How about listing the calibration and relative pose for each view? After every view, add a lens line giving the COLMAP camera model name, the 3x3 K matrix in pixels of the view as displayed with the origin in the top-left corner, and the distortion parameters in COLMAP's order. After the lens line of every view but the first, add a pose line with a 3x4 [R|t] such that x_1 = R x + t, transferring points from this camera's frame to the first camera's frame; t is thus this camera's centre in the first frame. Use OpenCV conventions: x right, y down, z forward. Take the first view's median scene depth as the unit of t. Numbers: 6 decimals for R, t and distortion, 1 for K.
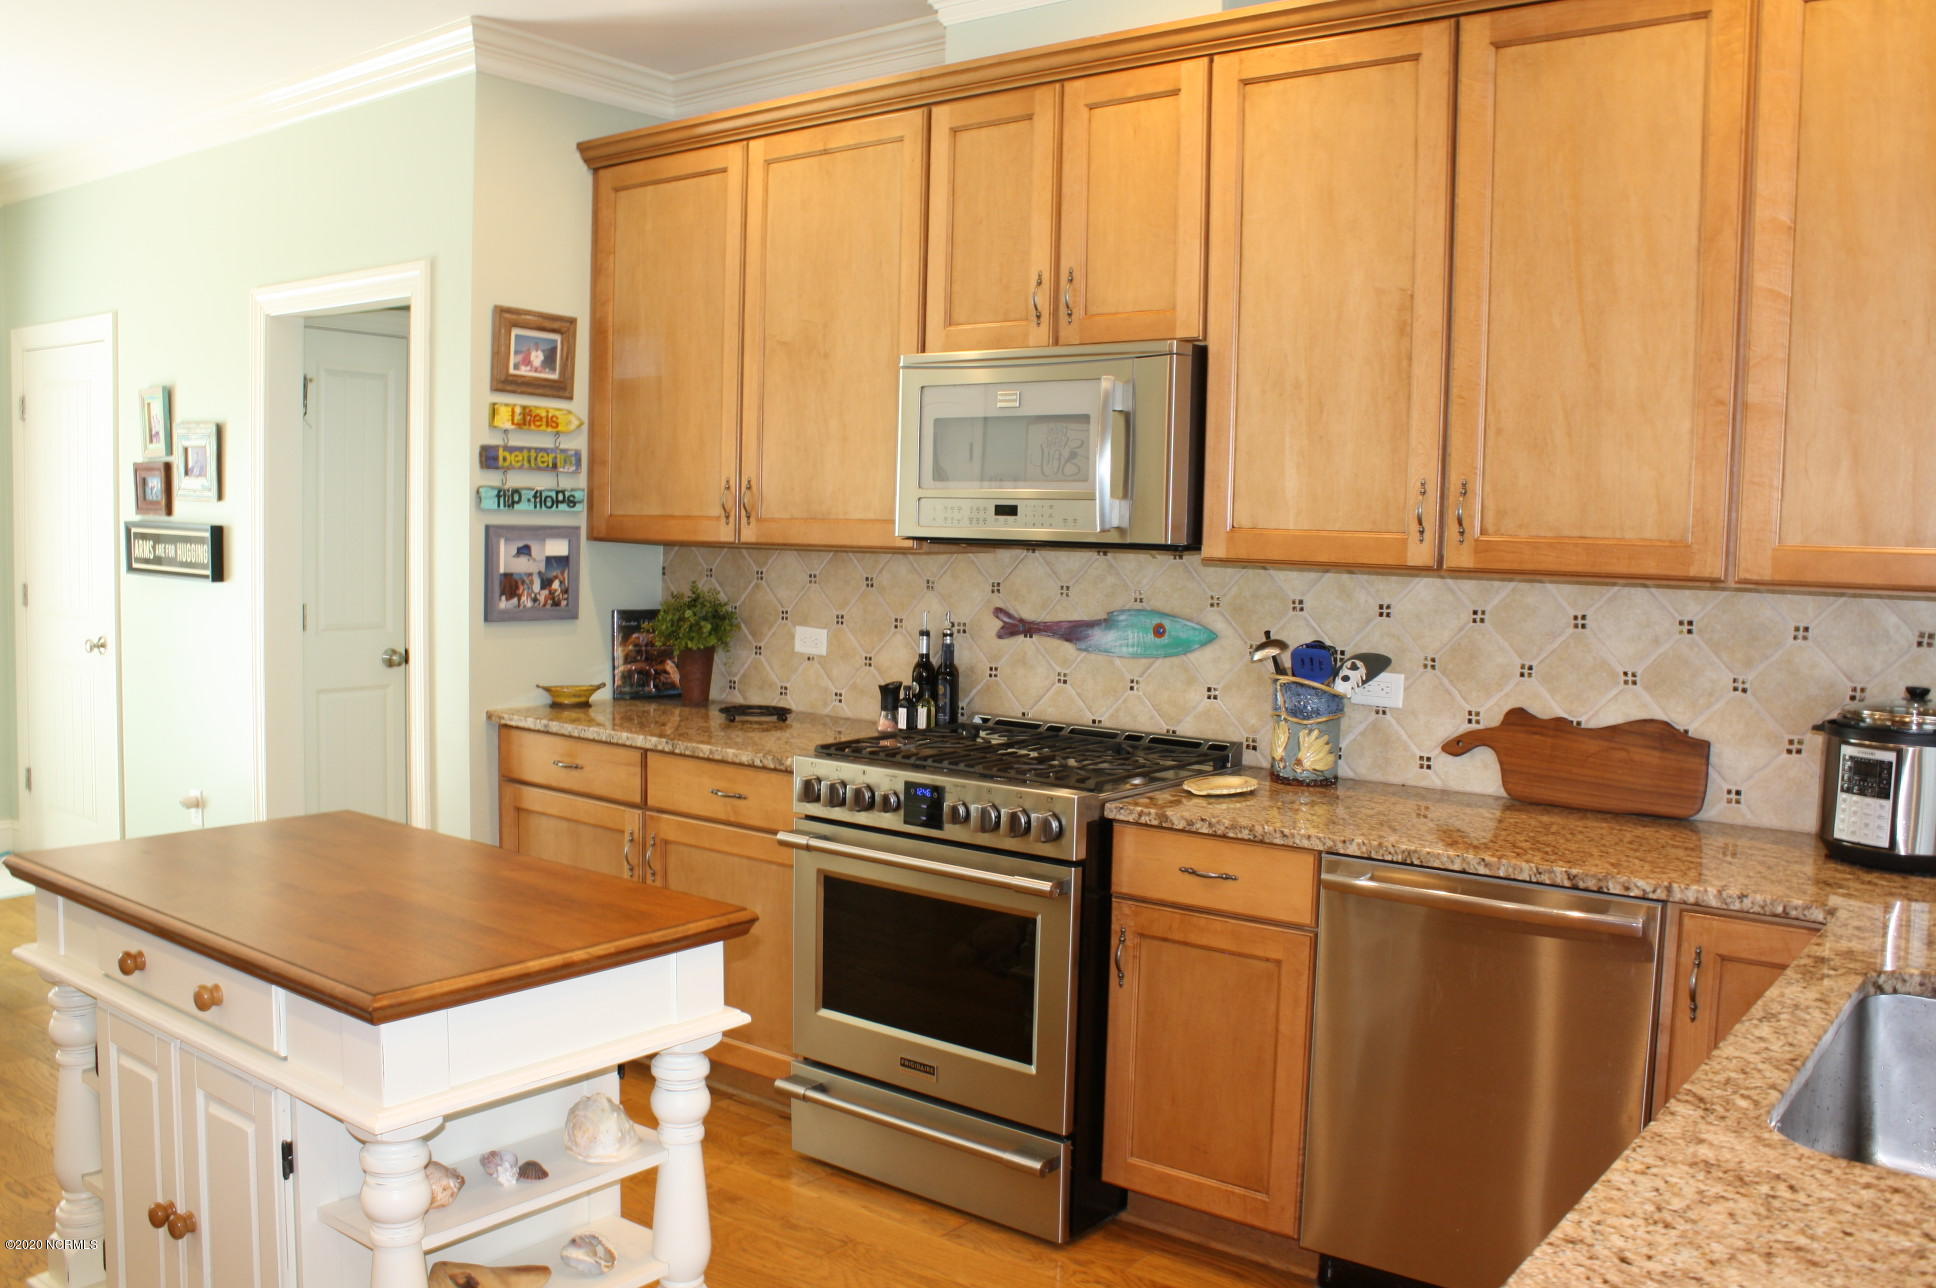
lens RADIAL K [[1659.0, 0, 924.3], [0, 1659.0, 650.3], [0, 0, 1]] dist [-0.126026, 0.011568]
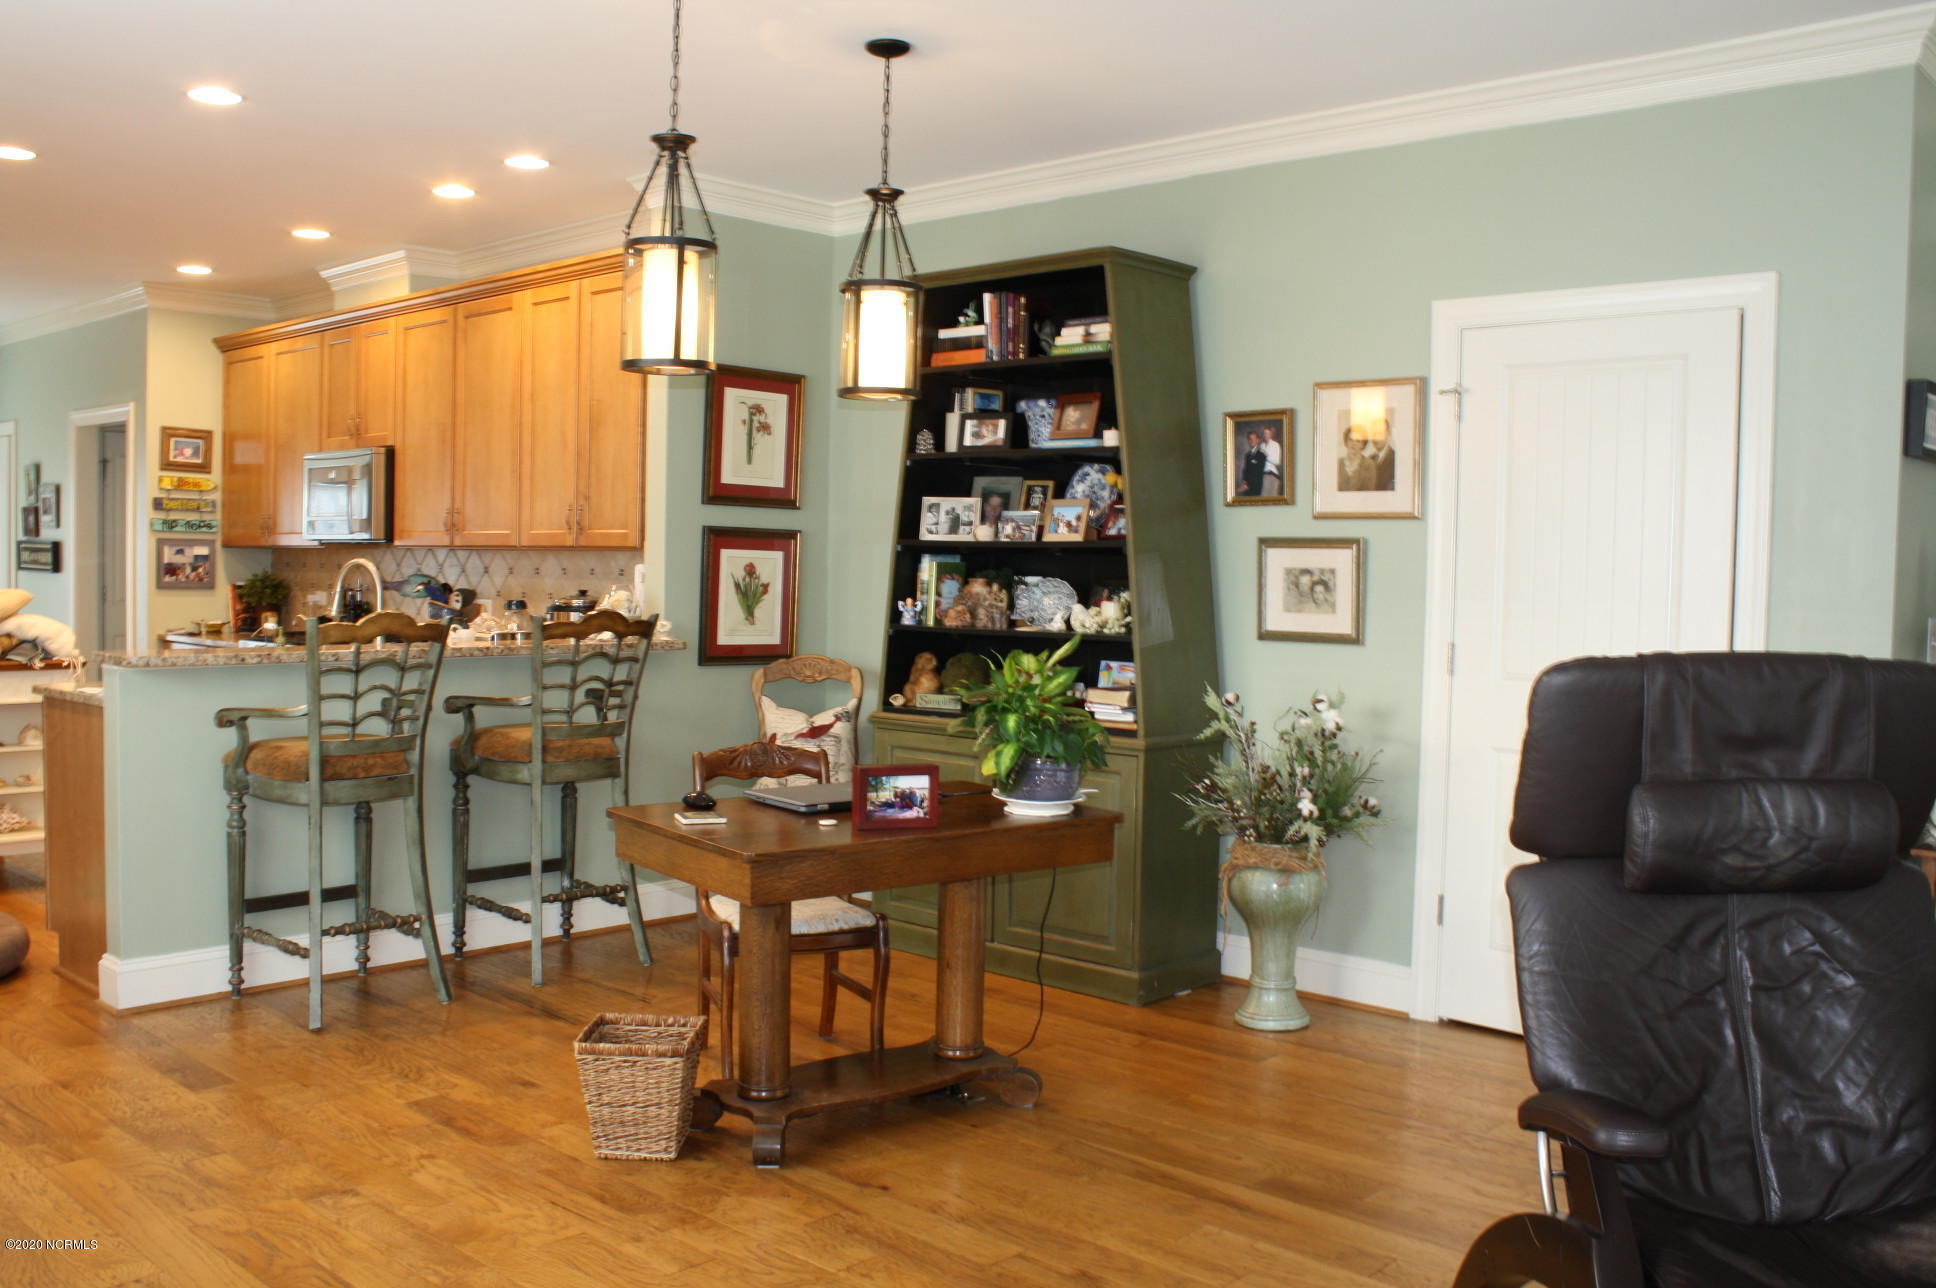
lens RADIAL K [[1622.0, 0, 978.3], [0, 1622.0, 652.5], [0, 0, 1]] dist [-0.167188, 0.152568]
pose [[0.998975, 0.007535, -0.044623, 1.057813], [-0.009075, 0.999367, -0.034407, 0.153311], [0.044336, 0.034777, 0.998411, -1.079393]]
